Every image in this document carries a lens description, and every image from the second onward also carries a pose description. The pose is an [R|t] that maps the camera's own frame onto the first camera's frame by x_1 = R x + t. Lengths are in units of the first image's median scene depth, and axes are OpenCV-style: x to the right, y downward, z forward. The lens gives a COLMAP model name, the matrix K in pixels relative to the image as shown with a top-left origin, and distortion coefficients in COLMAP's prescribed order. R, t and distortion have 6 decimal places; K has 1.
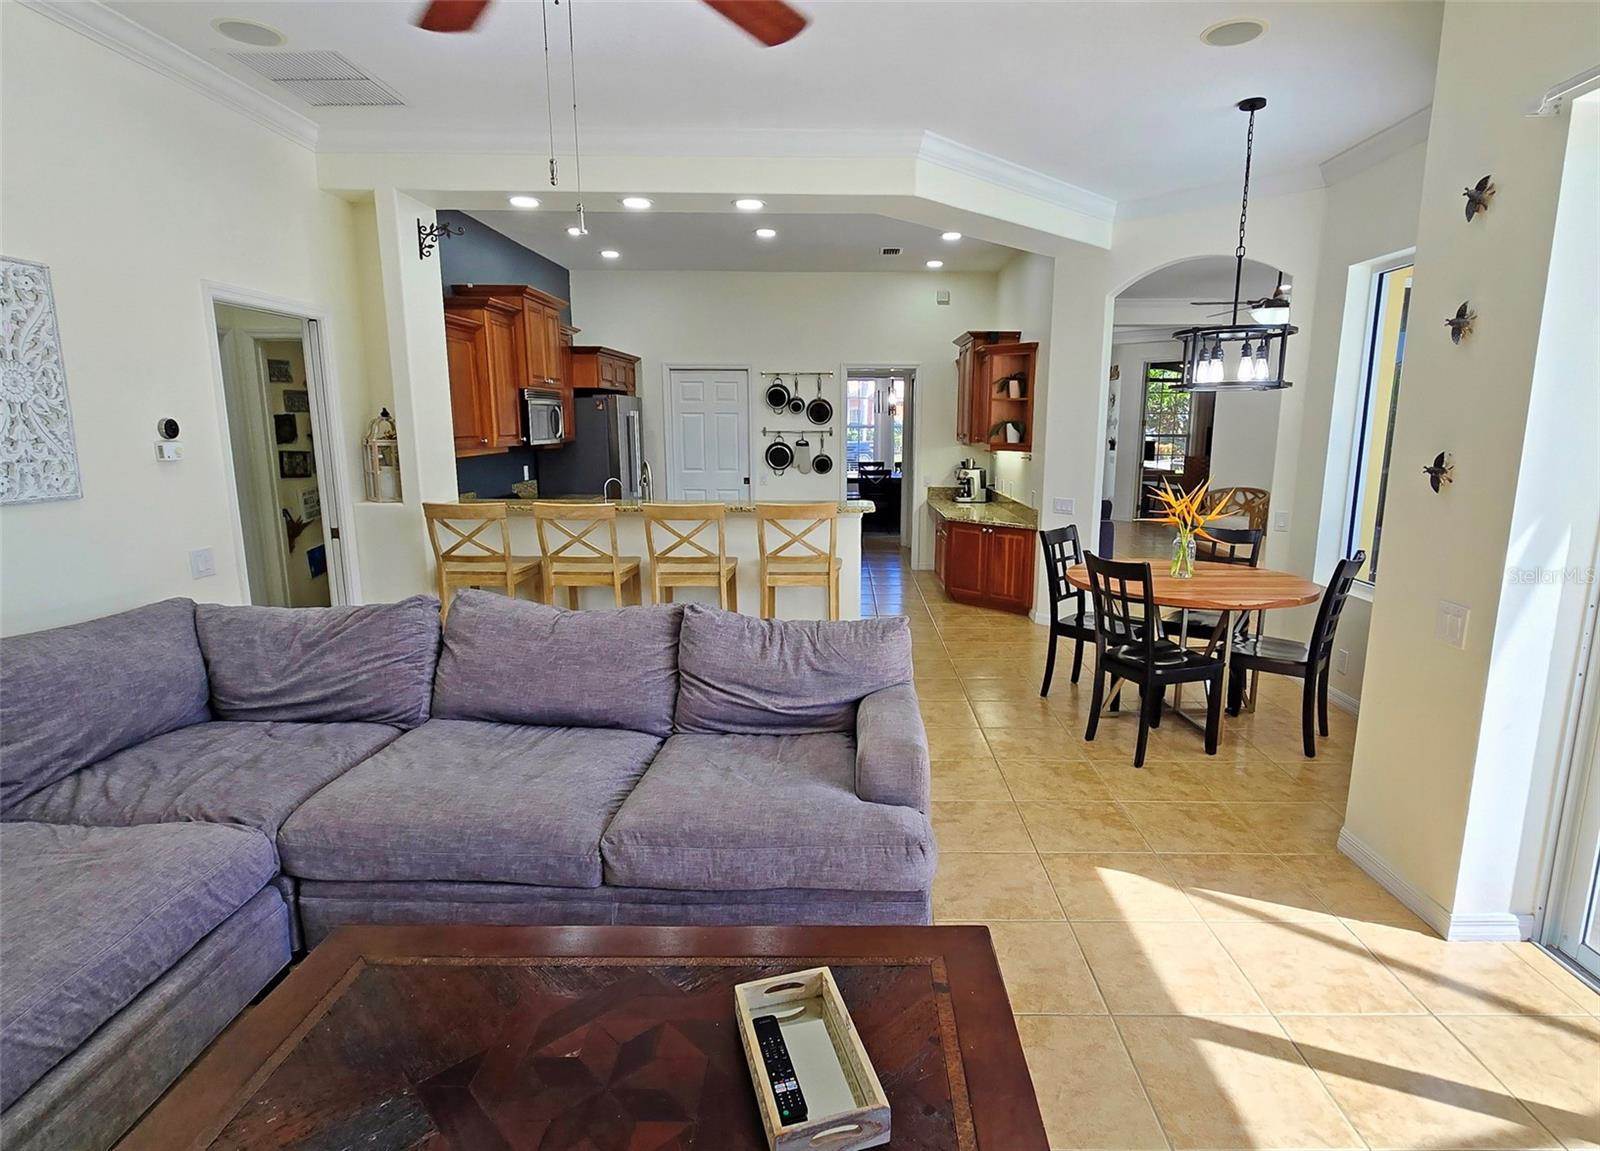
lens RADIAL K [[854.4, 0, 846.7], [0, 854.4, 579.9], [0, 0, 1]] dist [0.003076, -0.000111]
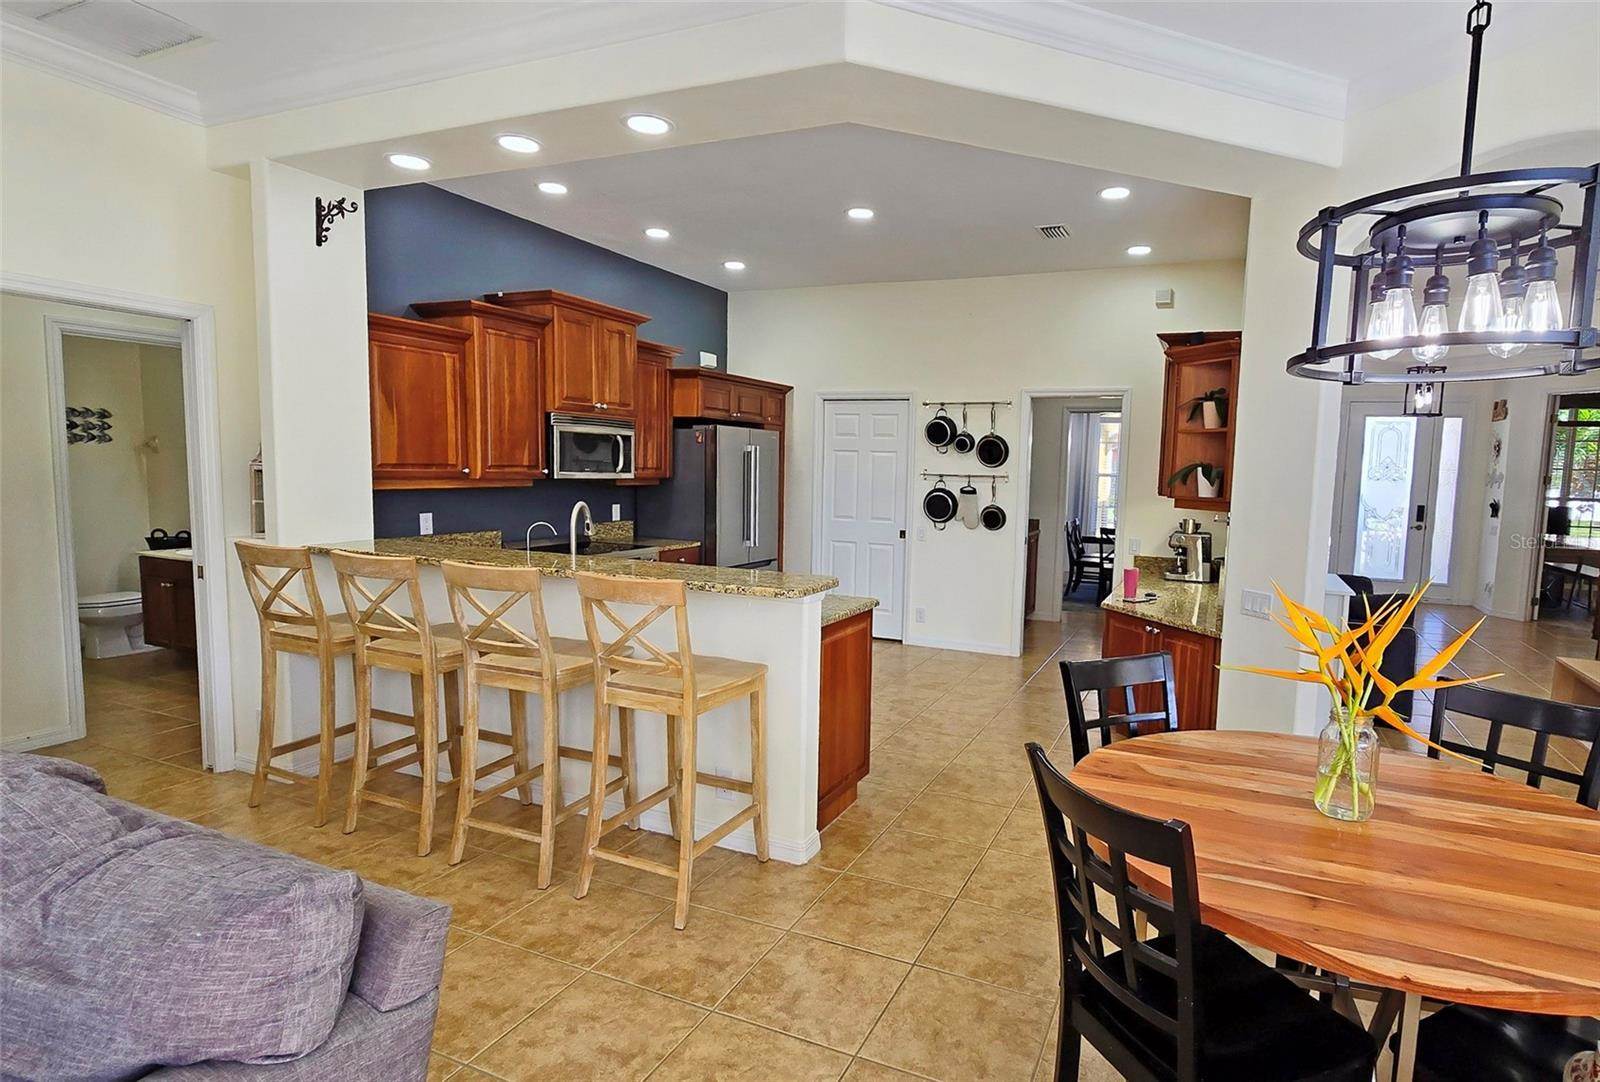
lens RADIAL K [[836.7, 0, 878.1], [0, 836.7, 547.0], [0, 0, 1]] dist [-0.003920, -0.001018]
pose [[0.921201, 0.055698, -0.385080, 0.240732], [-0.092442, 0.992693, -0.077560, -0.058395], [0.377946, 0.107046, 0.919618, 0.379679]]
